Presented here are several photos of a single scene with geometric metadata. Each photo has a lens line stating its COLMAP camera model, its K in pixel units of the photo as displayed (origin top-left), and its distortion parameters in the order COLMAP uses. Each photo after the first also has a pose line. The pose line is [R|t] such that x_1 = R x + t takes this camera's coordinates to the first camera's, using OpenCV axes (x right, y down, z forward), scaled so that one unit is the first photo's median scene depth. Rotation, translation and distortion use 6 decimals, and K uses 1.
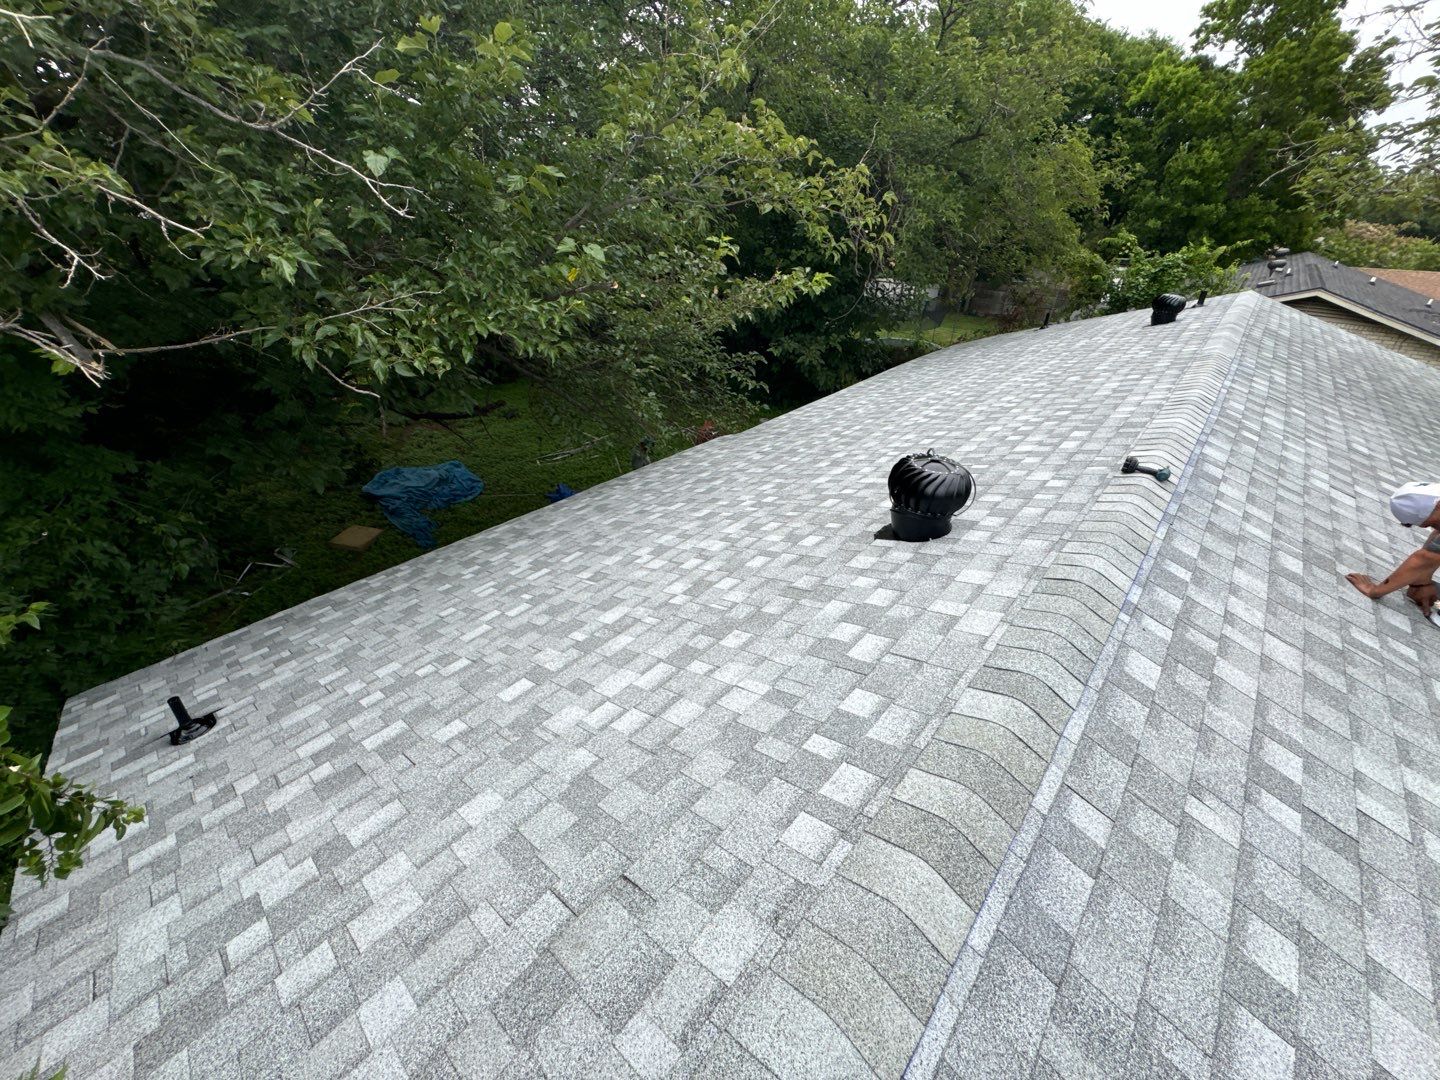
lens RADIAL K [[572.2, 0, 720.1], [0, 572.2, 538.5], [0, 0, 1]] dist [0.001348, -0.000568]
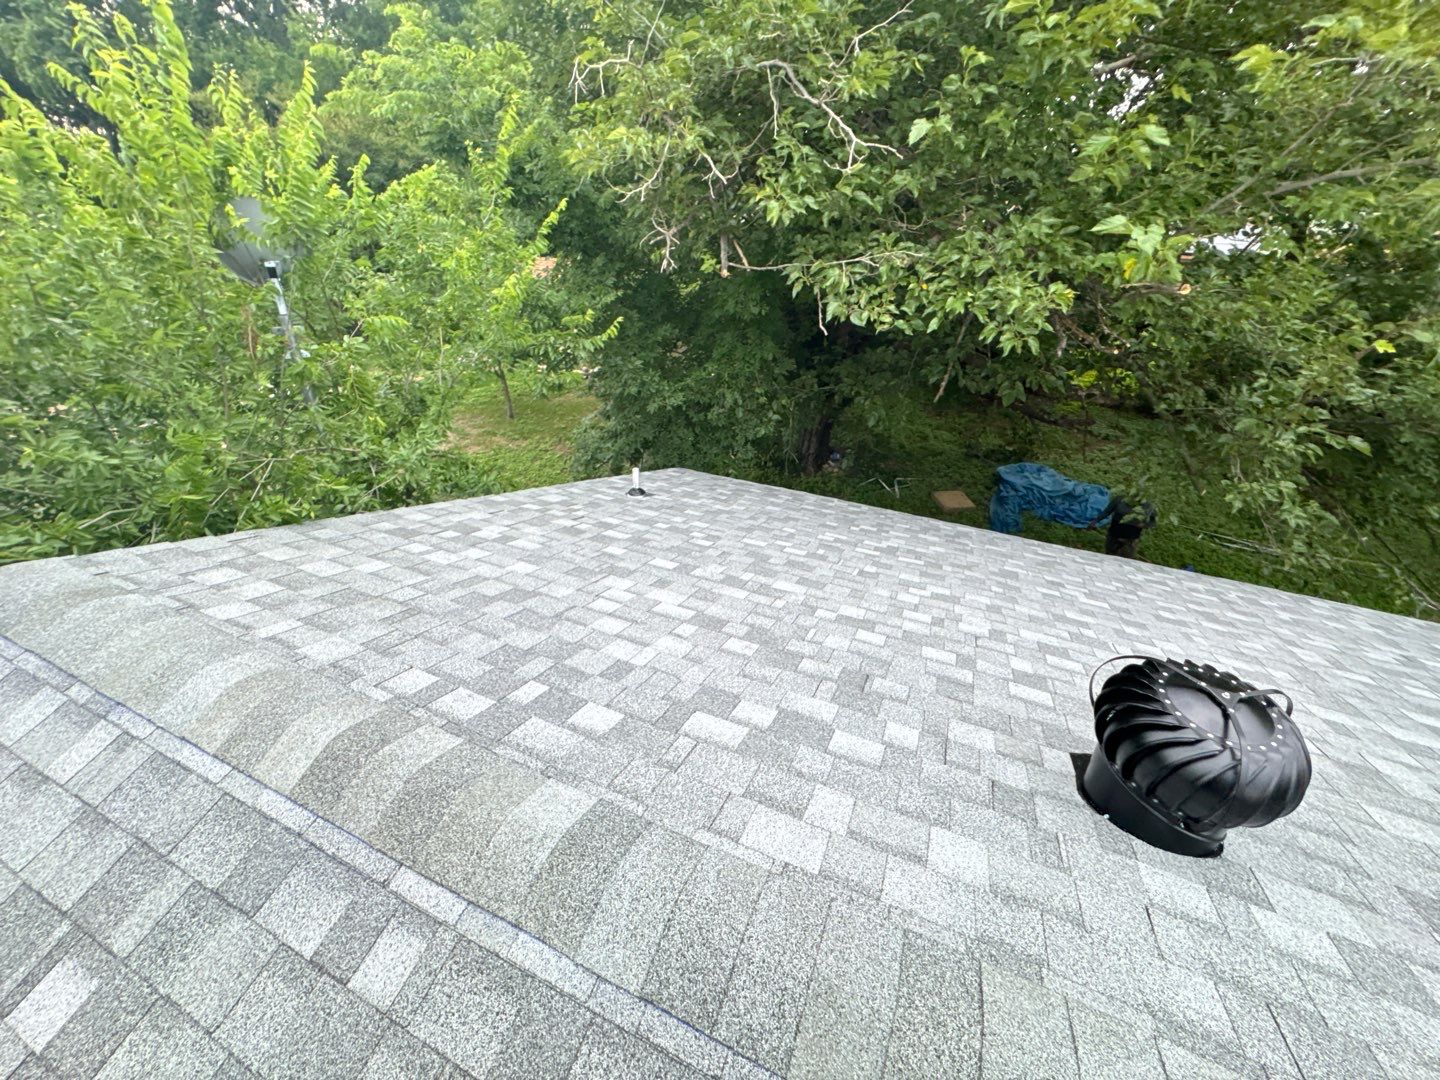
lens RADIAL K [[585.7, 0, 722.1], [0, 585.7, 540.6], [0, 0, 1]] dist [-0.001511, -0.000495]
pose [[0.299870, 0.489966, -0.818542, 0.498966], [-0.504230, 0.809785, 0.300001, -0.153009], [0.809833, 0.322772, 0.489886, 0.373803]]
